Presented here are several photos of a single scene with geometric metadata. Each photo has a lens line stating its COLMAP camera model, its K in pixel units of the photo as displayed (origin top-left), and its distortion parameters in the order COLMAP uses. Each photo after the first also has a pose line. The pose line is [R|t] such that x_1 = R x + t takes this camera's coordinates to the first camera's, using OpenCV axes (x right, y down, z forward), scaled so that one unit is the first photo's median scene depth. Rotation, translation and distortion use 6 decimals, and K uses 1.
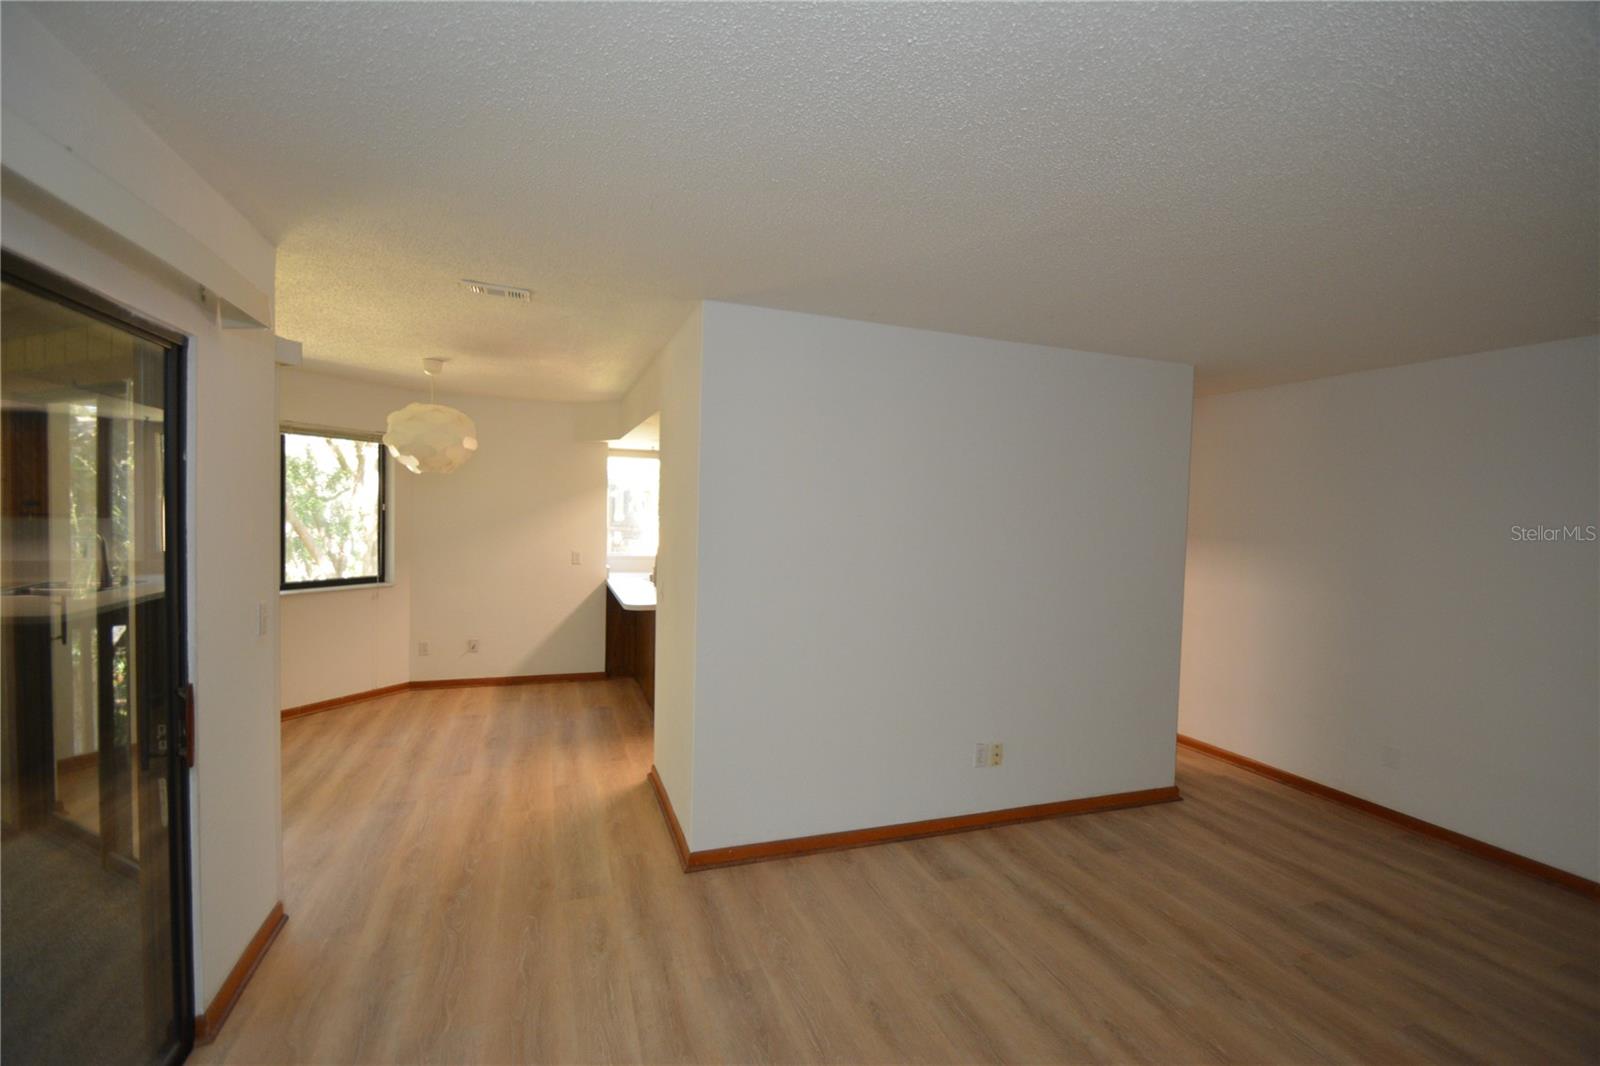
lens RADIAL K [[700.7, 0, 799.8], [0, 700.7, 538.6], [0, 0, 1]] dist [0.017880, -0.018434]
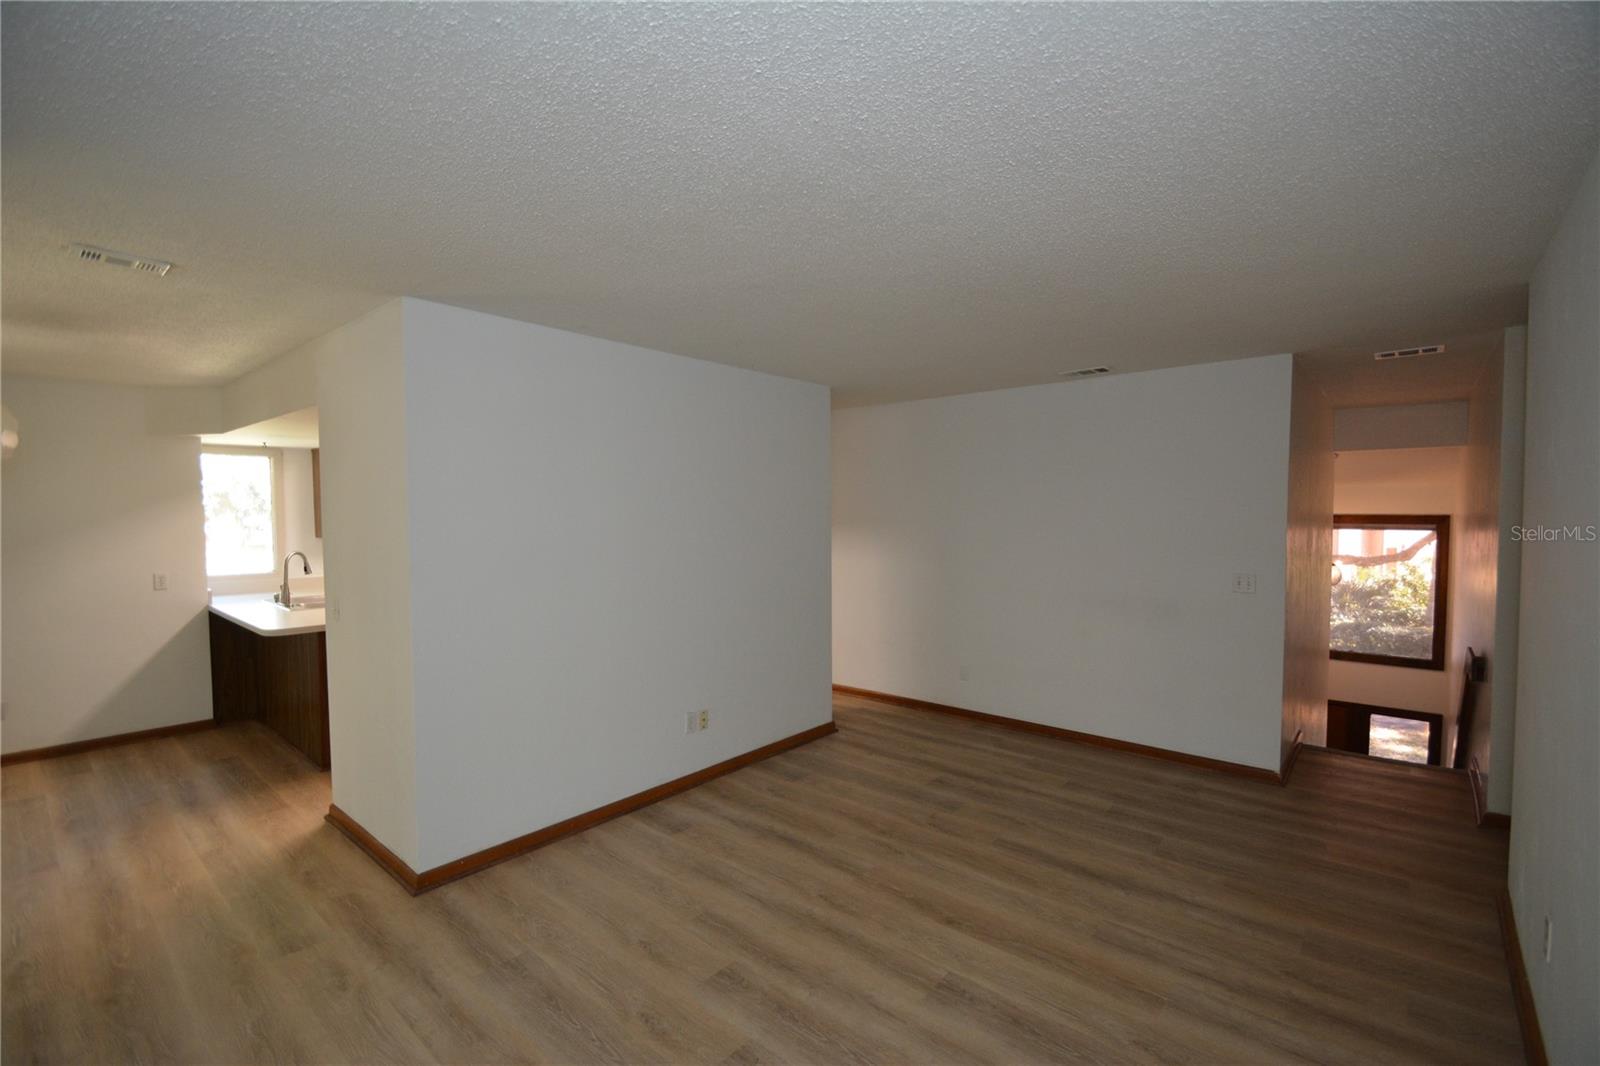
lens RADIAL K [[700.7, 0, 799.8], [0, 700.7, 538.6], [0, 0, 1]] dist [0.017880, -0.018434]
pose [[0.873495, -0.052902, 0.483951, -0.126094], [0.049541, 0.998577, 0.019740, -0.002503], [-0.484307, 0.006732, 0.874872, -0.083904]]
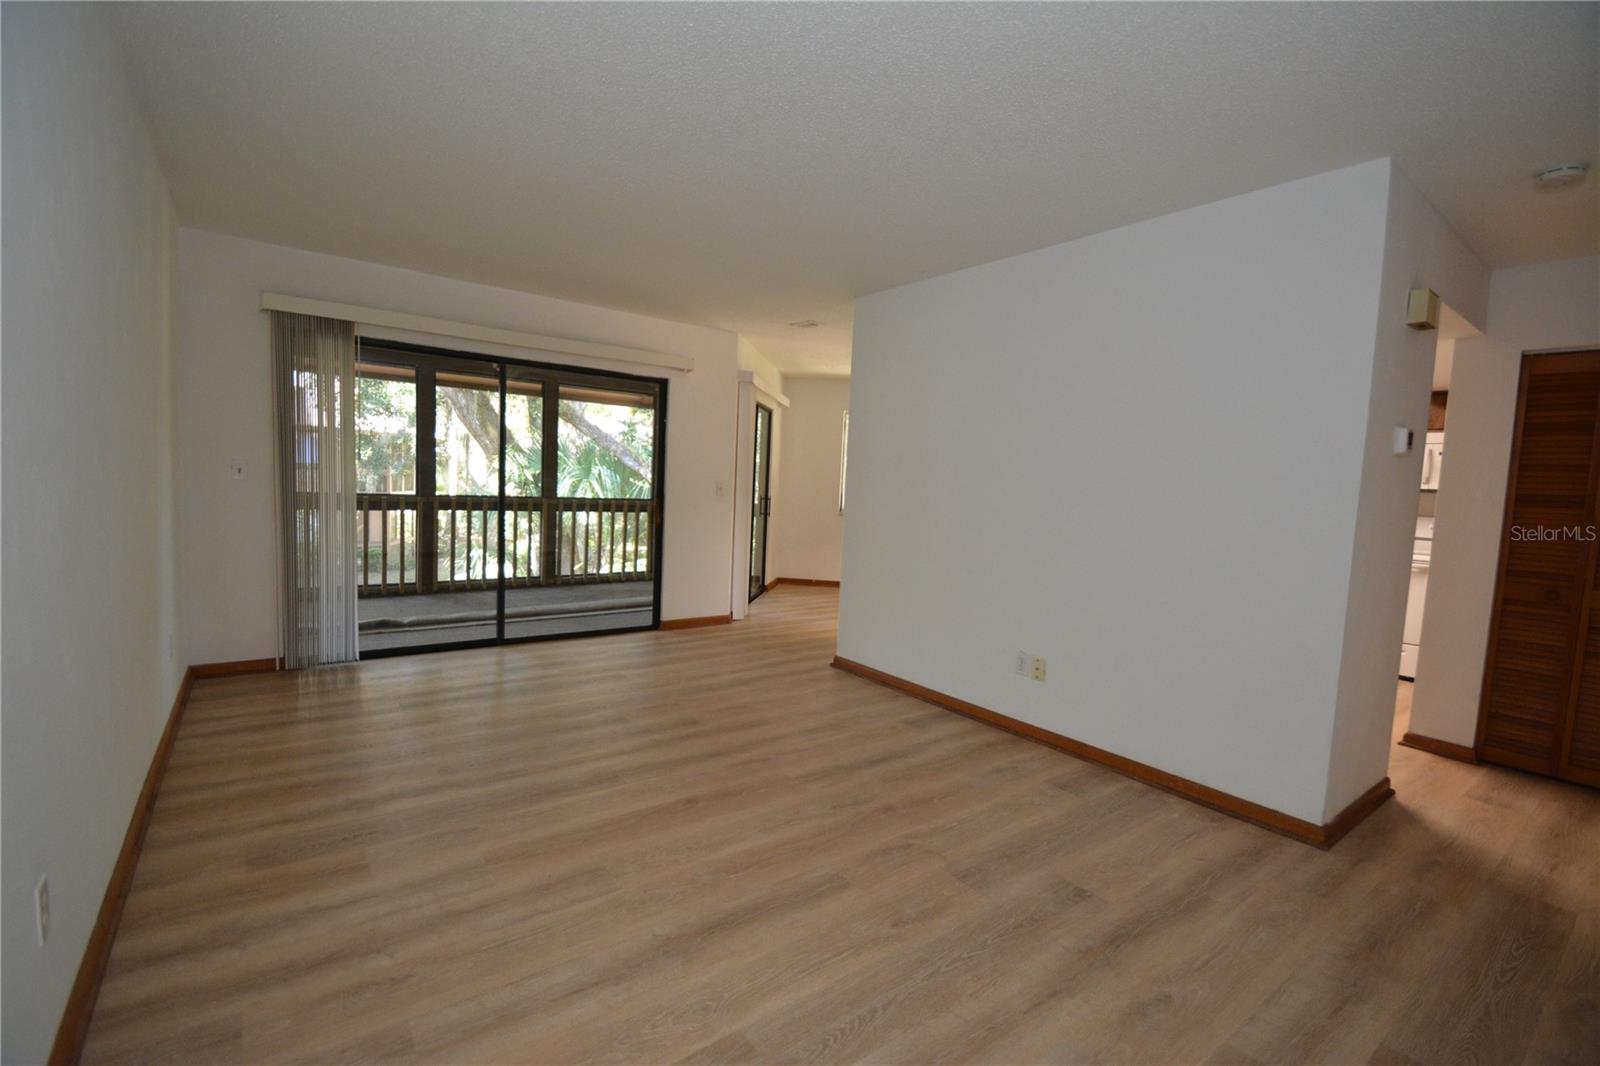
lens RADIAL K [[700.7, 0, 799.8], [0, 700.7, 538.6], [0, 0, 1]] dist [0.017880, -0.018434]
pose [[0.294058, 0.060190, -0.953890, 1.147300], [-0.078710, 0.996150, 0.038593, 0.118388], [0.952541, 0.063732, 0.297663, 0.391801]]
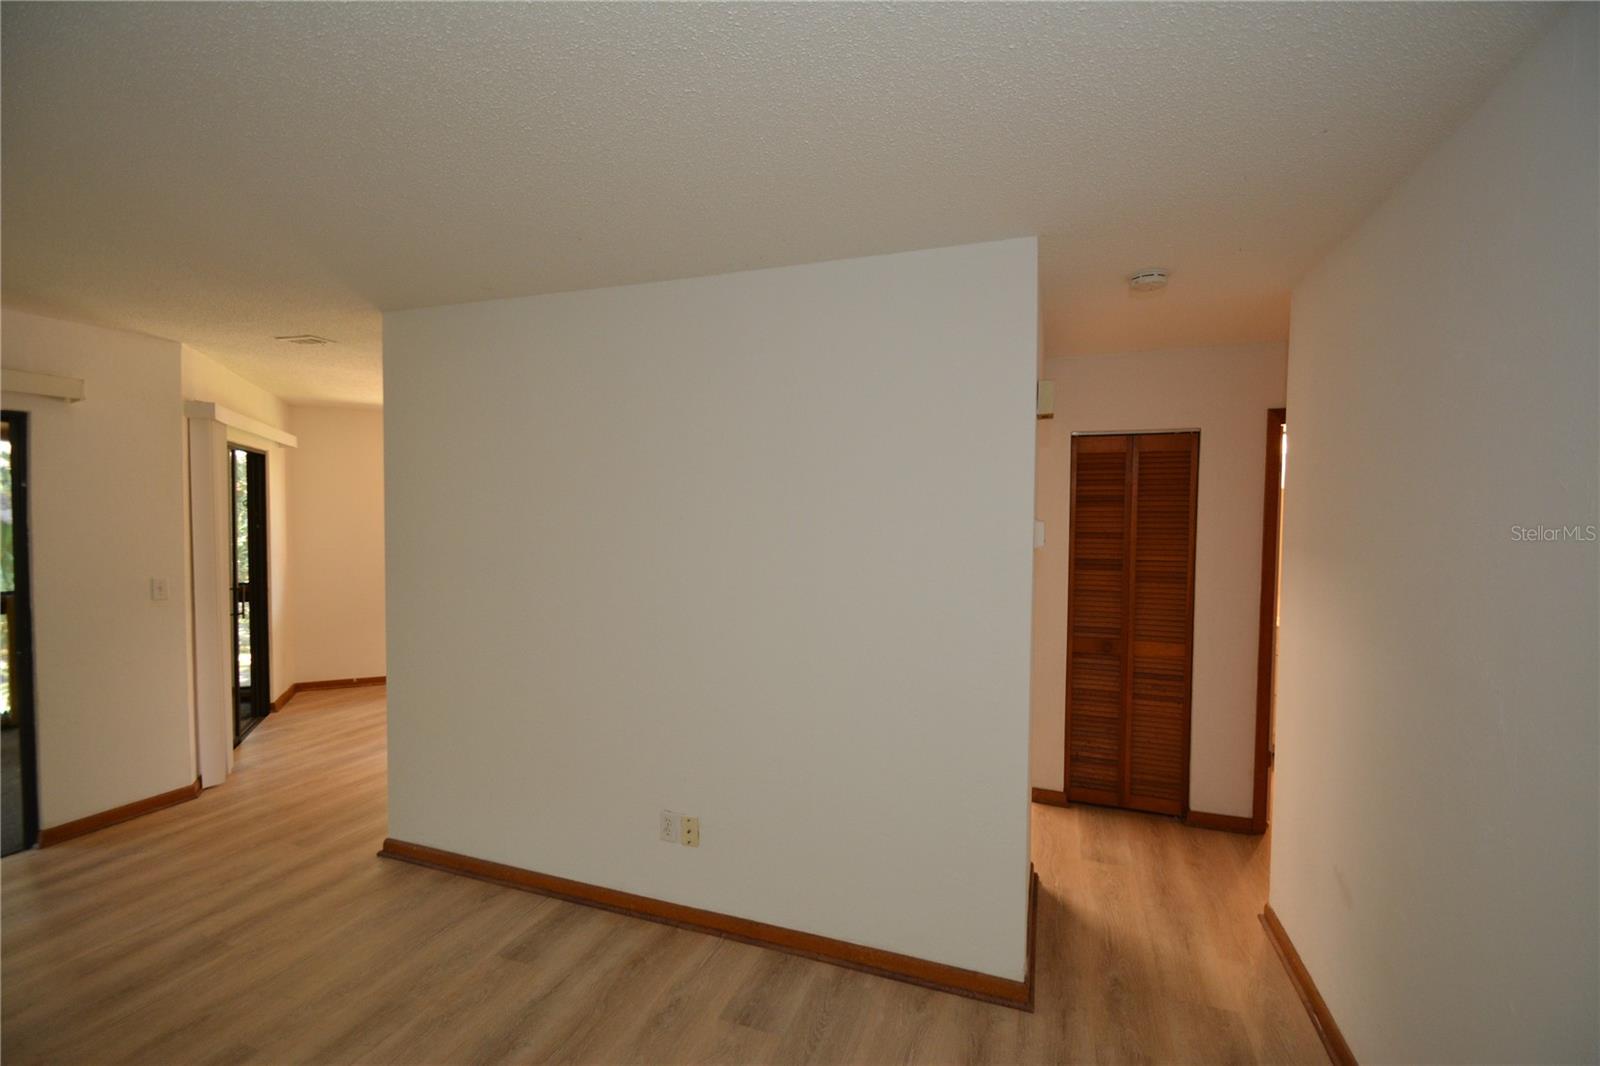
lens RADIAL K [[700.7, 0, 799.8], [0, 700.7, 538.6], [0, 0, 1]] dist [0.017880, -0.018434]
pose [[0.767391, -0.000463, -0.641180, 0.878973], [-0.013419, 0.999769, -0.016782, 0.007972], [0.641039, 0.021482, 0.767207, 0.512900]]
